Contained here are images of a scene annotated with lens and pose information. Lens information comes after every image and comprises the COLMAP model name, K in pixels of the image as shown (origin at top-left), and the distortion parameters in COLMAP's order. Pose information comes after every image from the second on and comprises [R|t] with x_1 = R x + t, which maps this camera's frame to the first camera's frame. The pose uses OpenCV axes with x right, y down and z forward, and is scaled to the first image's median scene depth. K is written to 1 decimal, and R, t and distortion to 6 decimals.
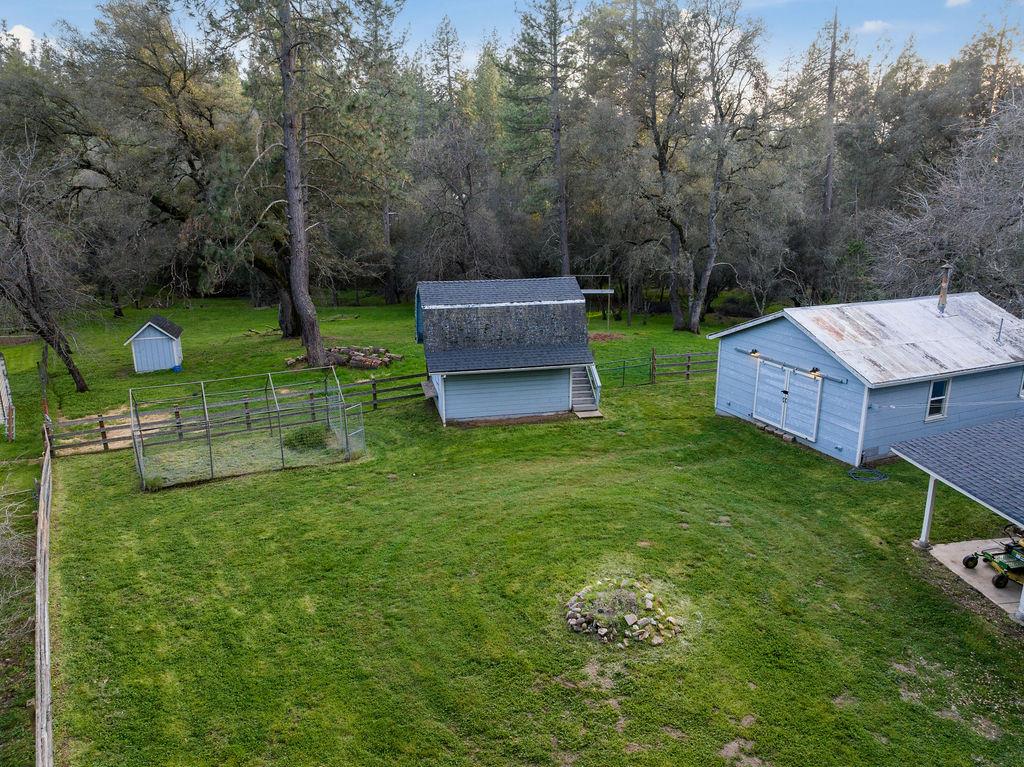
lens RADIAL K [[734.0, 0, 530.7], [0, 734.0, 383.5], [0, 0, 1]] dist [-0.000925, -0.077295]
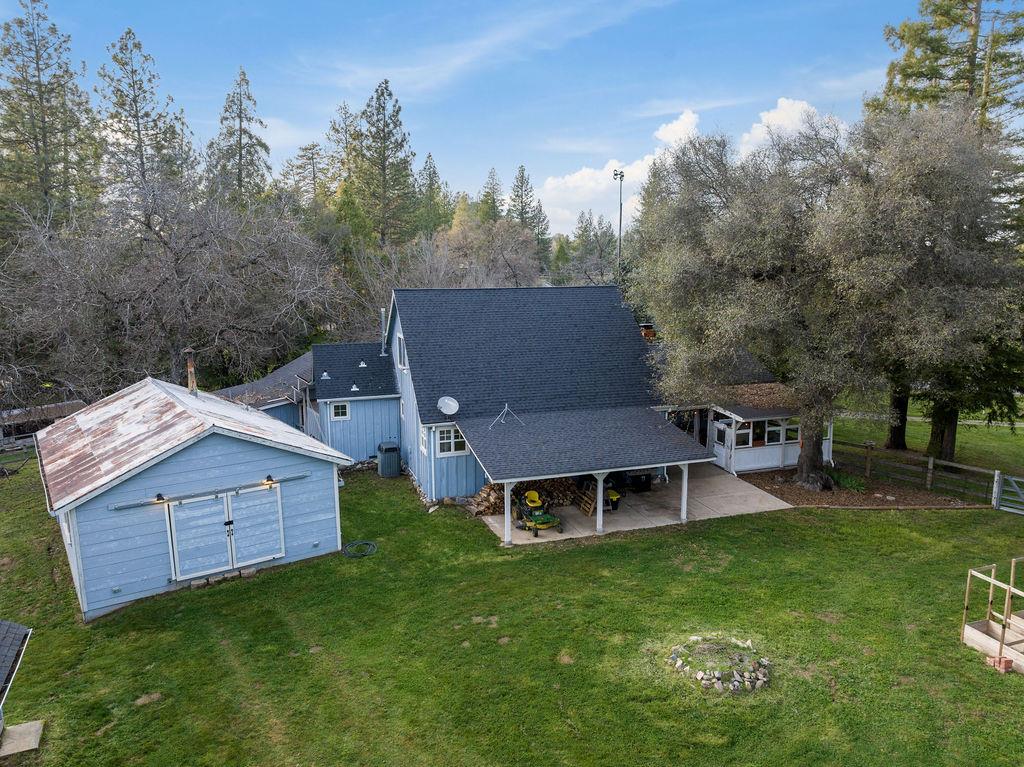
lens RADIAL K [[734.0, 0, 530.7], [0, 734.0, 383.5], [0, 0, 1]] dist [-0.000925, -0.077295]
pose [[-0.210190, -0.168056, 0.963108, -0.475767], [0.258359, 0.940547, 0.220504, -0.228065], [-0.942906, 0.295175, -0.154274, 0.792024]]
